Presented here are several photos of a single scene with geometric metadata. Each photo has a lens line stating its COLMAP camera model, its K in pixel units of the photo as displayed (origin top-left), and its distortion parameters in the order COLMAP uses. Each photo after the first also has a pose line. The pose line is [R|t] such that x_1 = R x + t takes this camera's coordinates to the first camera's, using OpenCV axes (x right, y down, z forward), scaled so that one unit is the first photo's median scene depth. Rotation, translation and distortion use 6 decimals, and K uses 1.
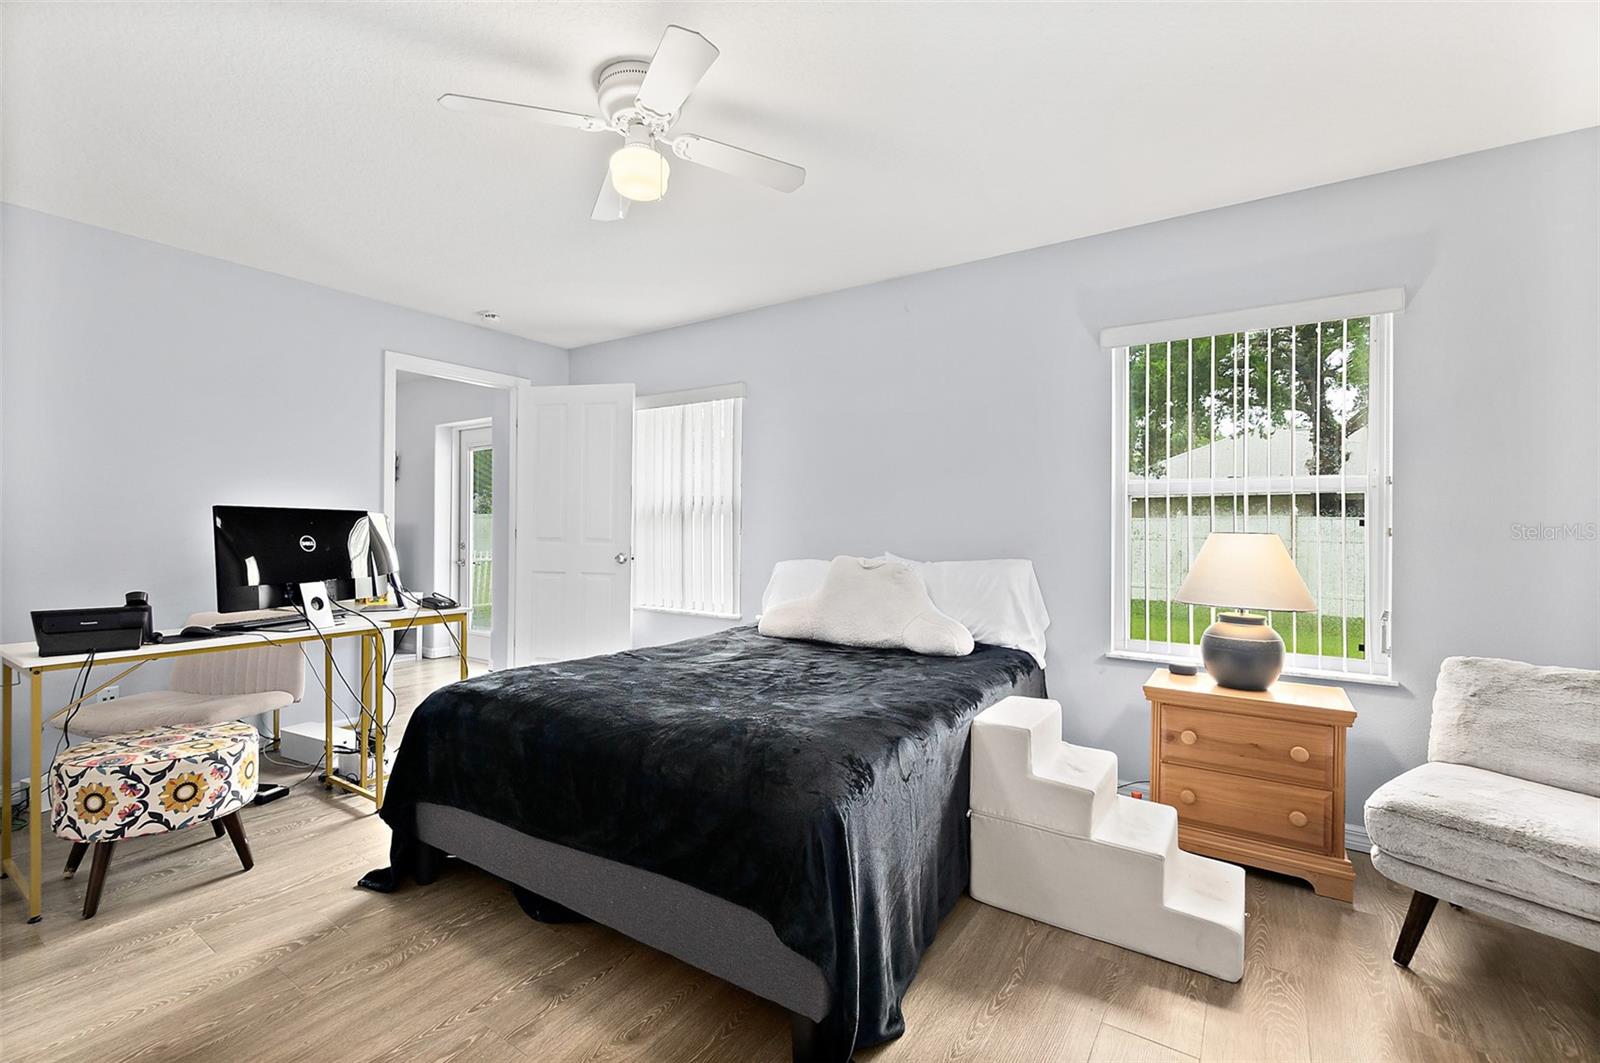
lens RADIAL K [[710.4, 0, 800.0], [0, 710.4, 531.5], [0, 0, 1]] dist [-0.000396, -0.000064]
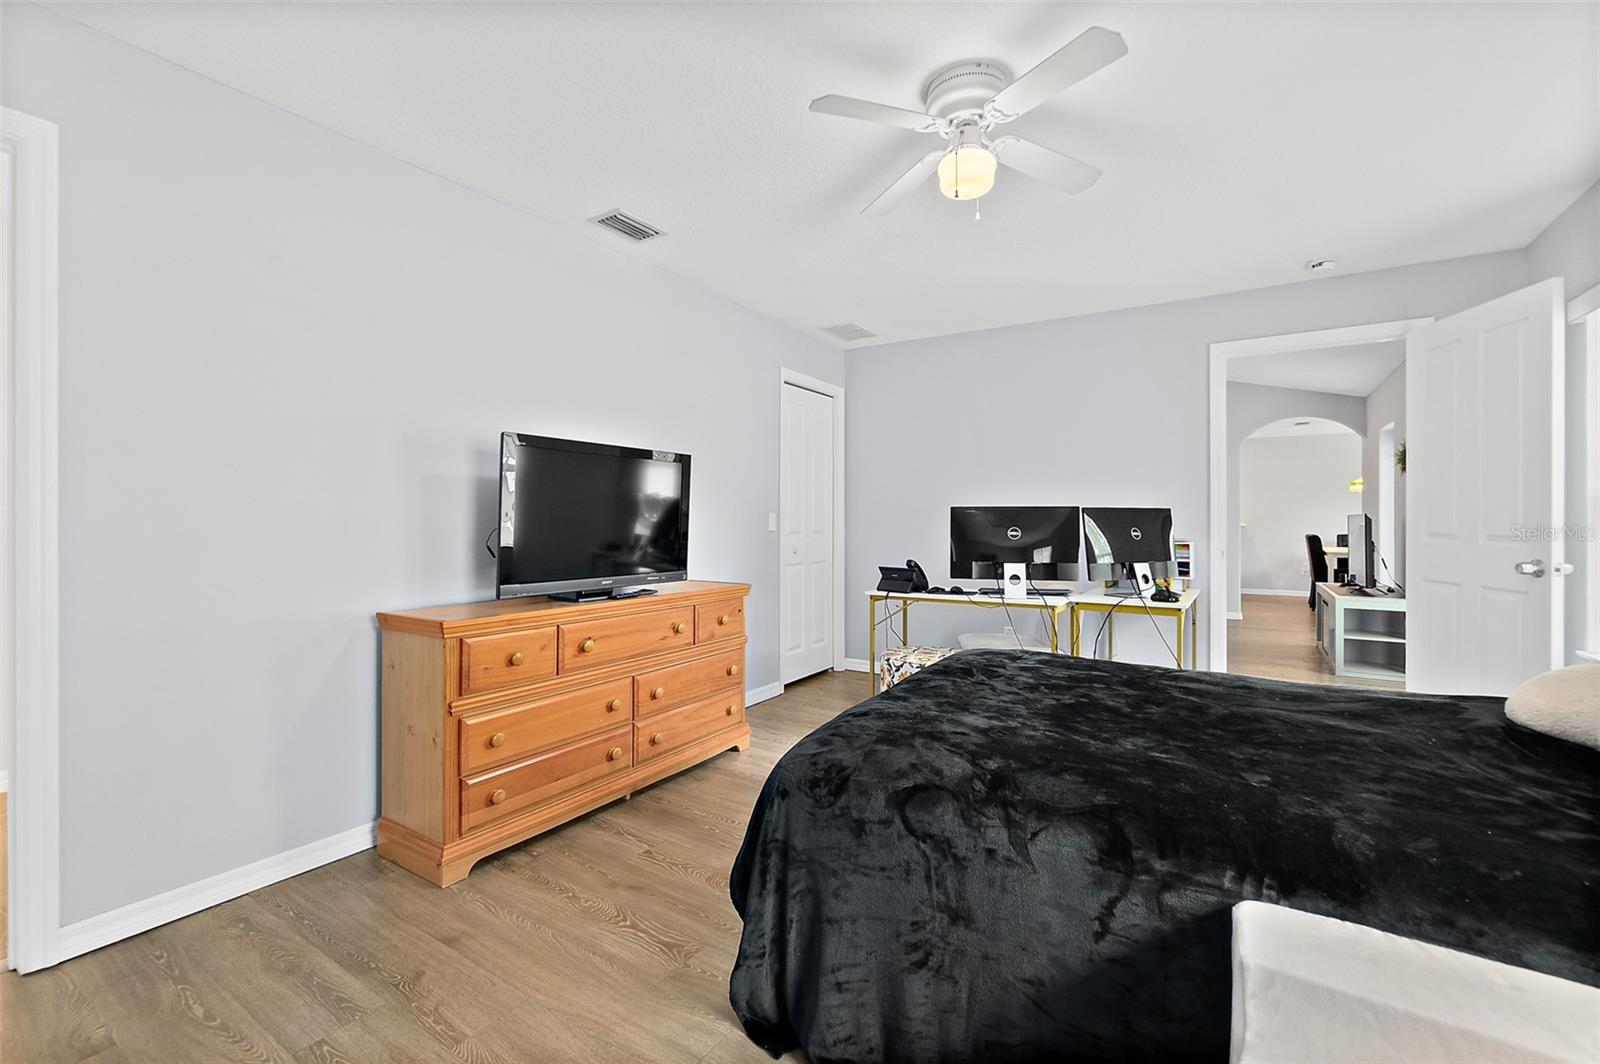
lens RADIAL K [[674.7, 0, 800.0], [0, 674.7, 532.0], [0, 0, 1]] dist [-0.000001, 0.000058]
pose [[0.035216, 0.017118, -0.999233, 0.583976], [0.000169, 0.999853, 0.017135, -0.007840], [0.999380, -0.000772, 0.035208, 0.616159]]
